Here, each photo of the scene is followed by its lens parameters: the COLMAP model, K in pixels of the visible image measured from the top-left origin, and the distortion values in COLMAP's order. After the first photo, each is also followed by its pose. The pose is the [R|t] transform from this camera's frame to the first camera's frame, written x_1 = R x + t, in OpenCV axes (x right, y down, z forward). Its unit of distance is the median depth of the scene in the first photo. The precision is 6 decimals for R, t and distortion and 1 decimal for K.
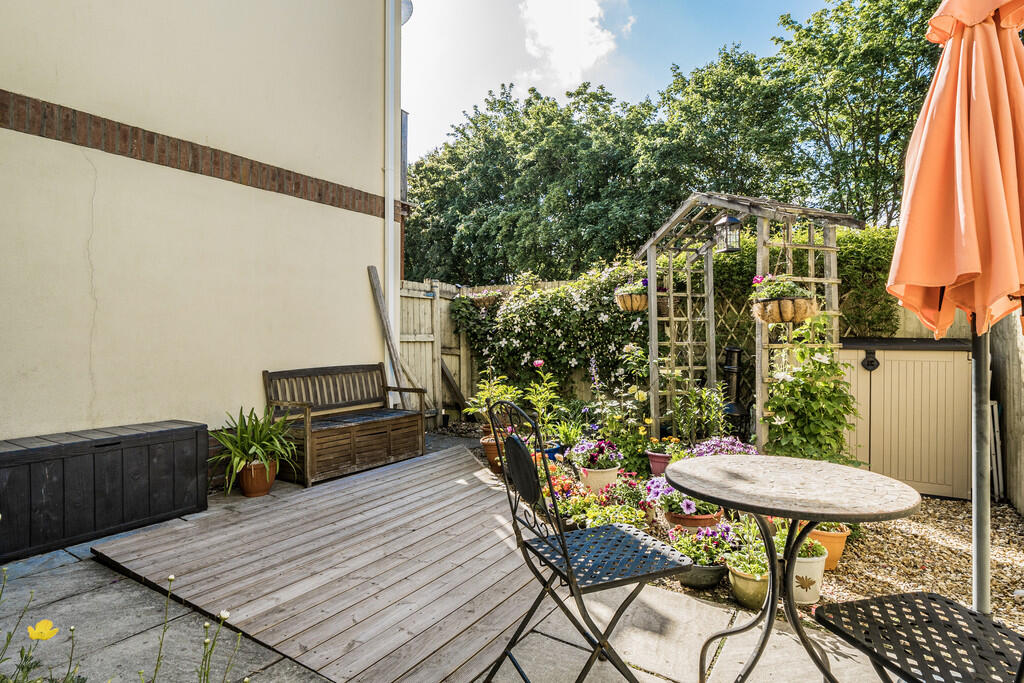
lens RADIAL K [[536.6, 0, 512.0], [0, 536.6, 341.5], [0, 0, 1]] dist [-0.004994, -0.000859]
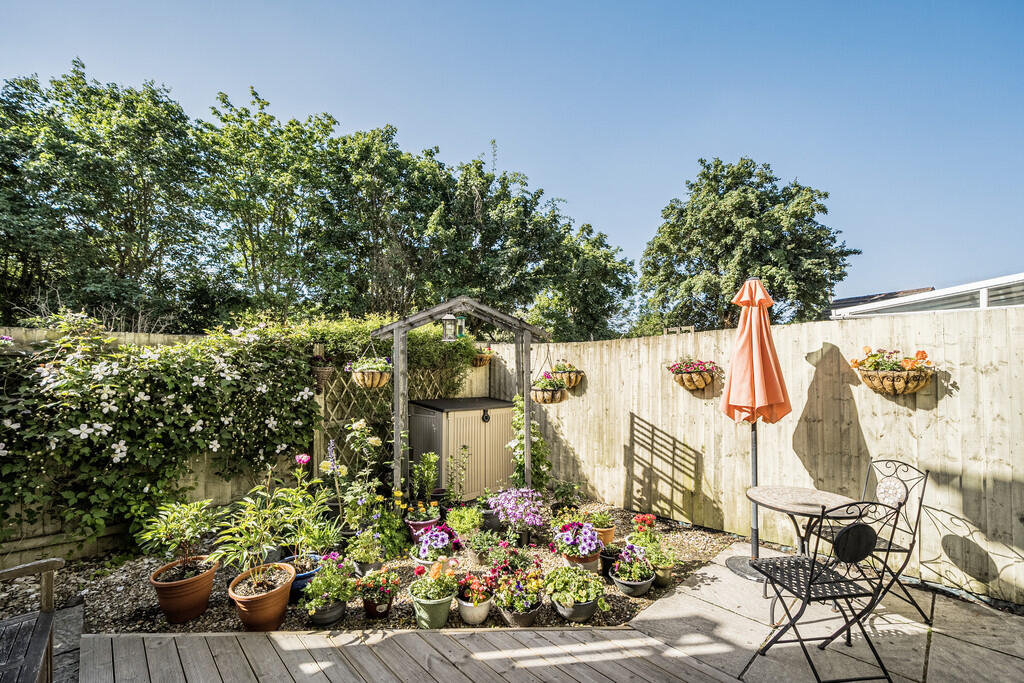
lens RADIAL K [[433.6, 0, 512.0], [0, 433.6, 341.5], [0, 0, 1]] dist [0.000133, 0.000045]
pose [[0.244641, 0.063943, 0.967503, -0.393611], [0.002200, 0.997784, -0.066501, -0.068956], [-0.969611, 0.018397, 0.243958, 0.429493]]
